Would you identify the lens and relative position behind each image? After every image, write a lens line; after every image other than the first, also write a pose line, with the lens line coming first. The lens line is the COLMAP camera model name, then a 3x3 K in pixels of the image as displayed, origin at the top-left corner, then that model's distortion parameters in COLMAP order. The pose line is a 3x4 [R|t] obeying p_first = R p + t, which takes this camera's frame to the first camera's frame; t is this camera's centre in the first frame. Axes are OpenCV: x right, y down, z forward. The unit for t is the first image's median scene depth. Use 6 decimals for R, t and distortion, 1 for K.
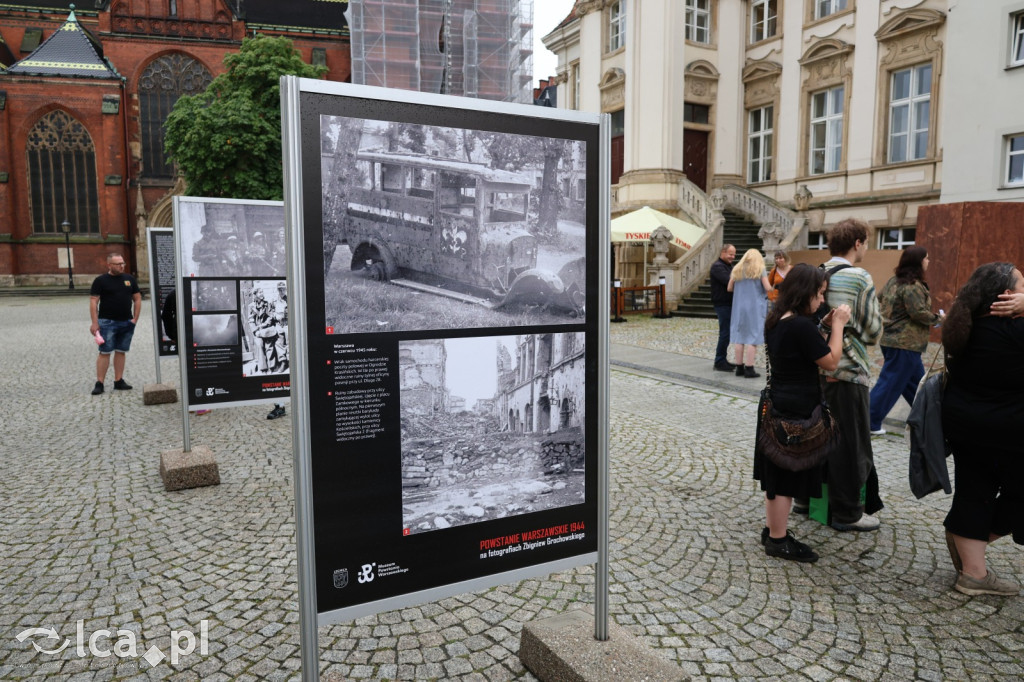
lens RADIAL K [[685.7, 0, 512.0], [0, 685.7, 341.0], [0, 0, 1]] dist [-0.017312, -0.001236]
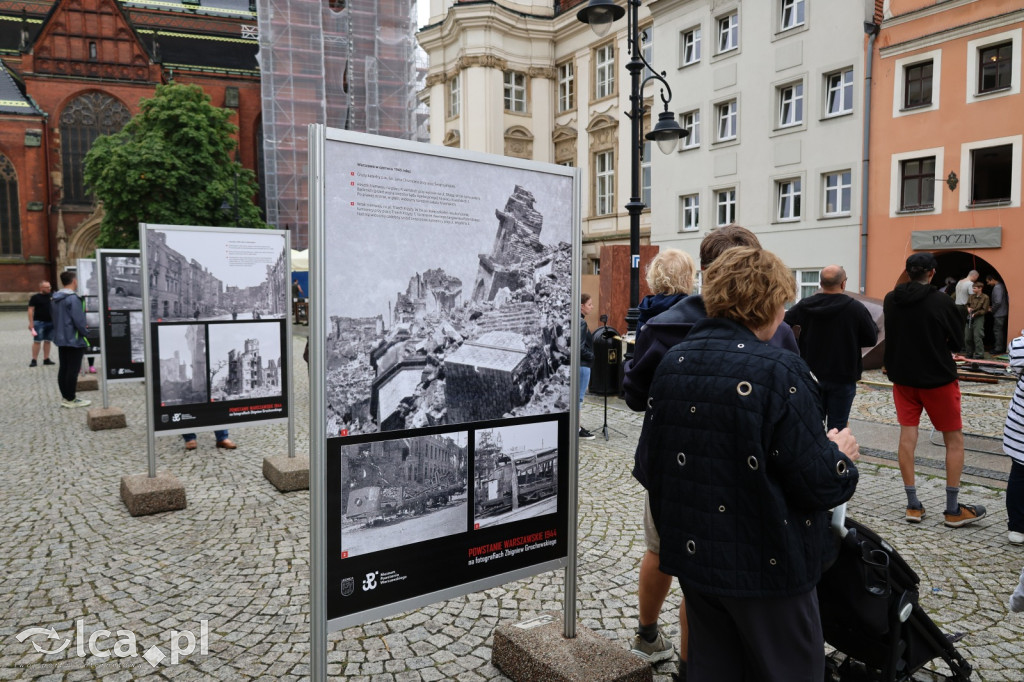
lens RADIAL K [[704.4, 0, 521.5], [0, 704.4, 338.8], [0, 0, 1]] dist [-0.003756, -0.005487]
pose [[0.996591, -0.008220, 0.082092, 0.120113], [0.010552, 0.999552, -0.028017, 0.020093], [-0.081825, 0.028788, 0.996231, -0.220731]]
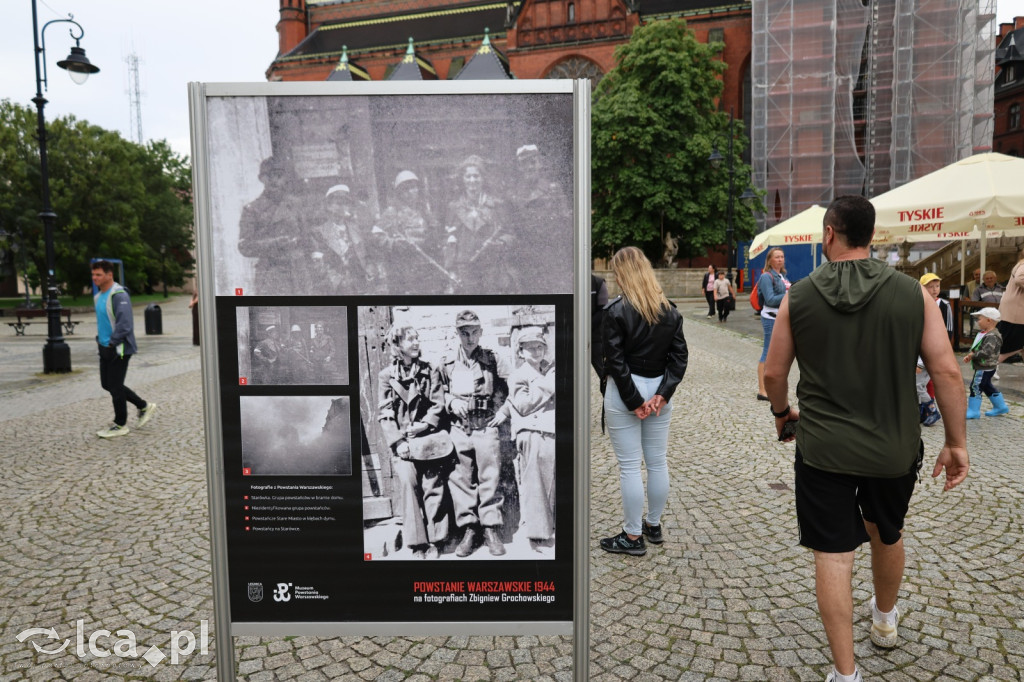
lens RADIAL K [[685.7, 0, 512.0], [0, 685.7, 341.0], [0, 0, 1]] dist [-0.017312, -0.001236]
pose [[0.848384, 0.041688, -0.527737, -0.022069], [-0.042937, 0.999029, 0.009892, -0.012825], [0.527637, 0.014267, 0.849350, 0.122014]]
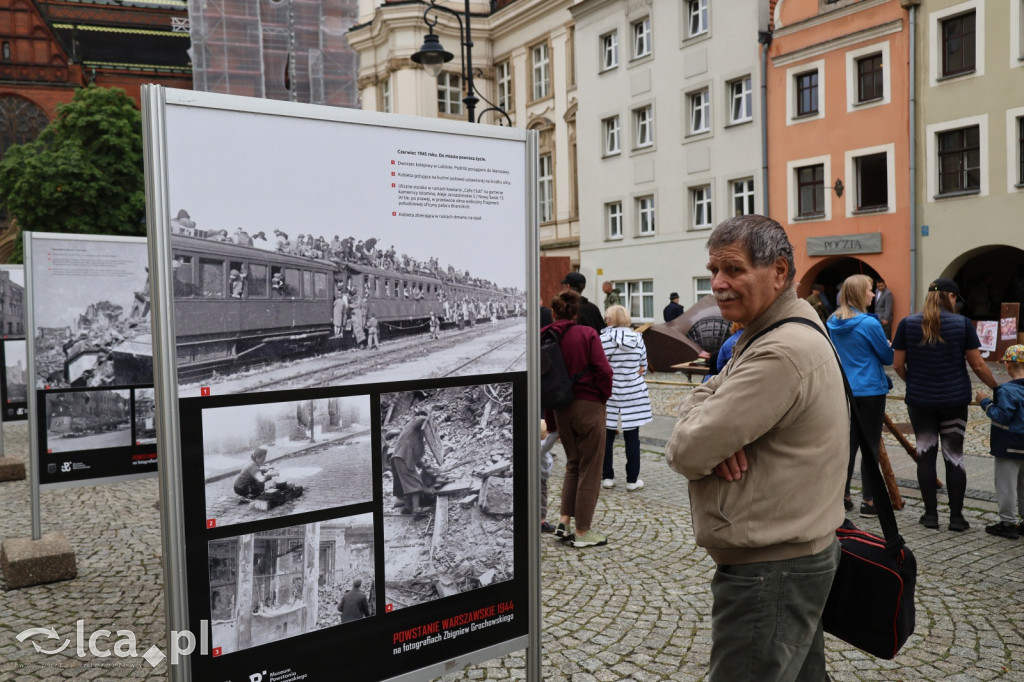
lens RADIAL K [[831.8, 0, 532.5], [0, 831.8, 338.1], [0, 0, 1]] dist [-0.009840, -0.000876]
pose [[0.995601, -0.028269, 0.089326, 0.192144], [0.033136, 0.998019, -0.053475, 0.030146], [-0.087637, 0.056199, 0.994566, -0.323829]]
